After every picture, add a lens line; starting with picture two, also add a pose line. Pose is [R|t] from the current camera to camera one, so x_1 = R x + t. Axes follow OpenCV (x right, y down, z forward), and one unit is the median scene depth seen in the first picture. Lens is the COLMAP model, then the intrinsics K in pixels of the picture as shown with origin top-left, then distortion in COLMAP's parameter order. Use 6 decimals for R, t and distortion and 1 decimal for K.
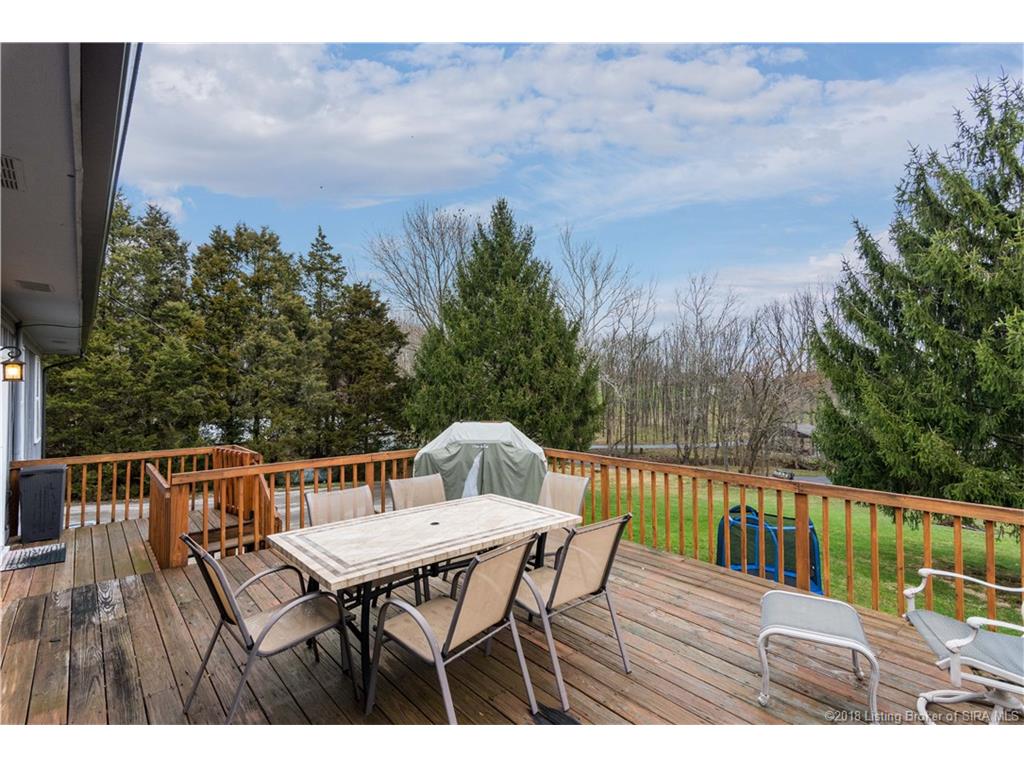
lens RADIAL K [[495.3, 0, 506.0], [0, 495.3, 381.6], [0, 0, 1]] dist [0.020917, 0.000339]
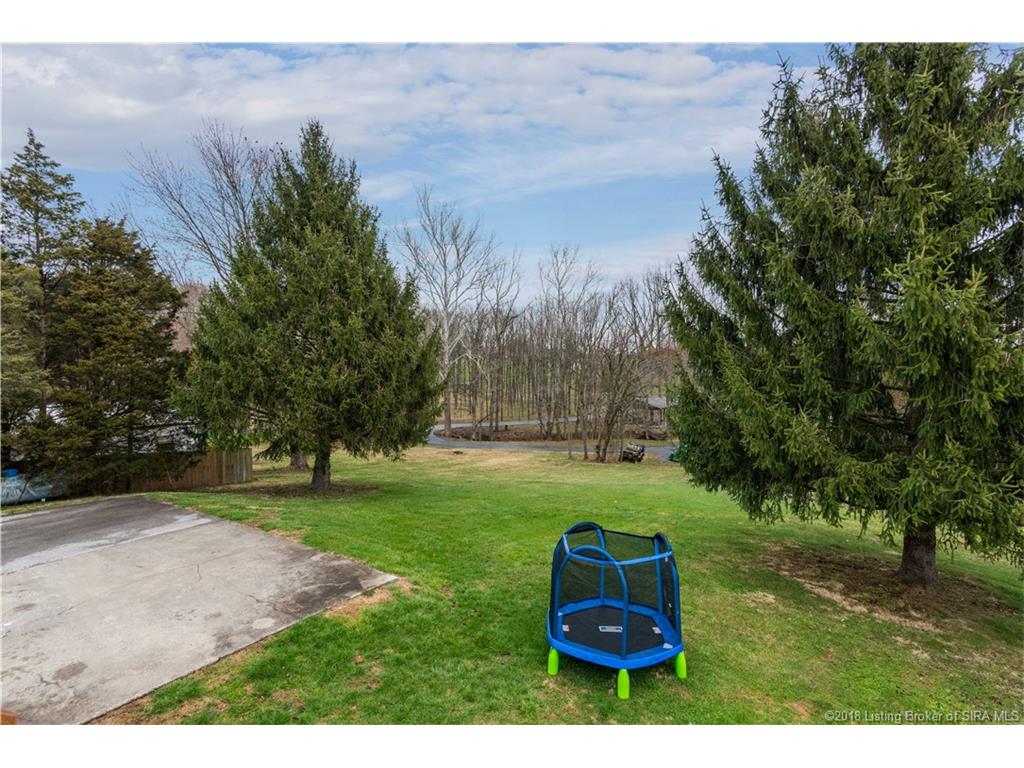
lens RADIAL K [[495.3, 0, 506.0], [0, 495.3, 381.6], [0, 0, 1]] dist [0.020917, 0.000339]
pose [[0.968795, -0.014973, 0.247412, 0.083740], [0.003262, 0.998858, 0.047674, 0.003728], [-0.247843, -0.045379, 0.967737, 0.150827]]
